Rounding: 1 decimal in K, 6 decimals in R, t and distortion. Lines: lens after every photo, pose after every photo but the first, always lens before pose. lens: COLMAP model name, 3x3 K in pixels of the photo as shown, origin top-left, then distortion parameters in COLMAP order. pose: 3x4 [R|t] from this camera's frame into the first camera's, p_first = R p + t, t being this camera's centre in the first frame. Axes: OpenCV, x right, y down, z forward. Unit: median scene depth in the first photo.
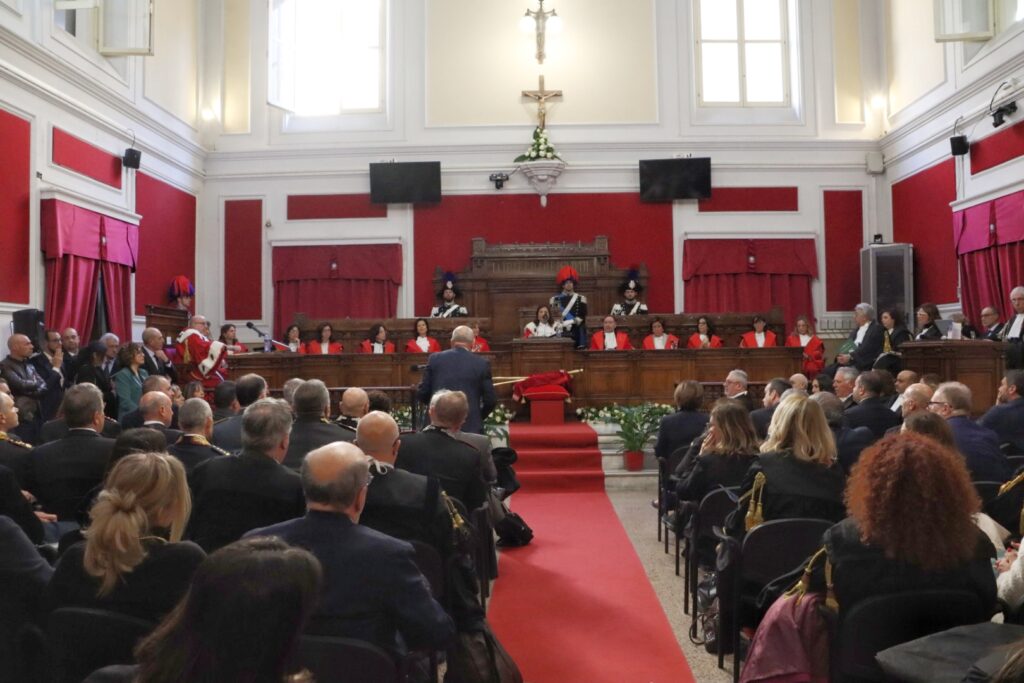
lens RADIAL K [[862.2, 0, 511.9], [0, 862.2, 335.7], [0, 0, 1]] dist [-0.156514, 0.129703]
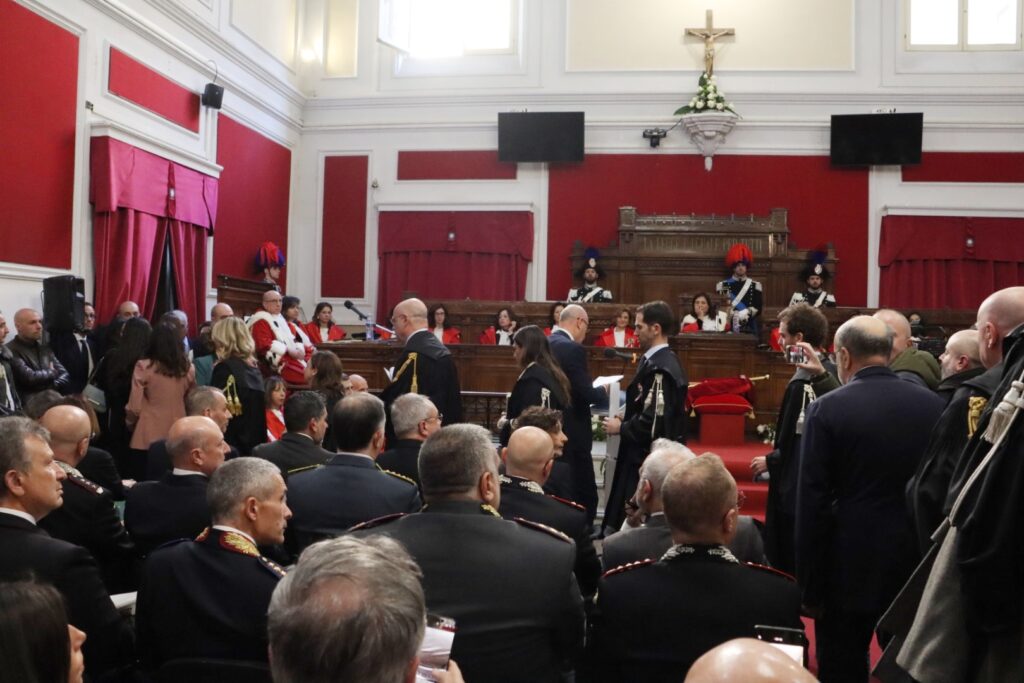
lens RADIAL K [[862.2, 0, 512.8], [0, 862.2, 342.0], [0, 0, 1]] dist [-0.156514, 0.129703]
pose [[0.992883, 0.037179, -0.113145, -0.051353], [-0.034251, 0.999029, 0.027713, -0.003786], [0.114065, -0.023640, 0.993192, 0.177952]]
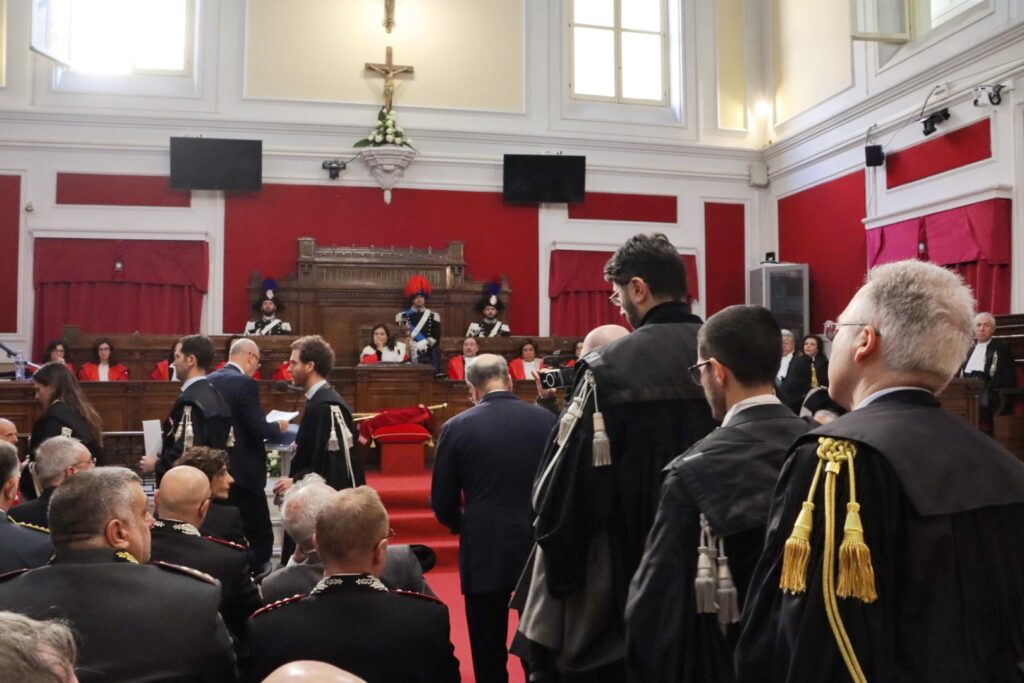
lens RADIAL K [[862.2, 0, 517.9], [0, 862.2, 346.5], [0, 0, 1]] dist [-0.156514, 0.129703]
pose [[0.968972, 0.018974, 0.246442, -0.042690], [-0.016214, 0.999781, -0.013224, -0.003920], [-0.246639, 0.008818, 0.969067, 0.177108]]
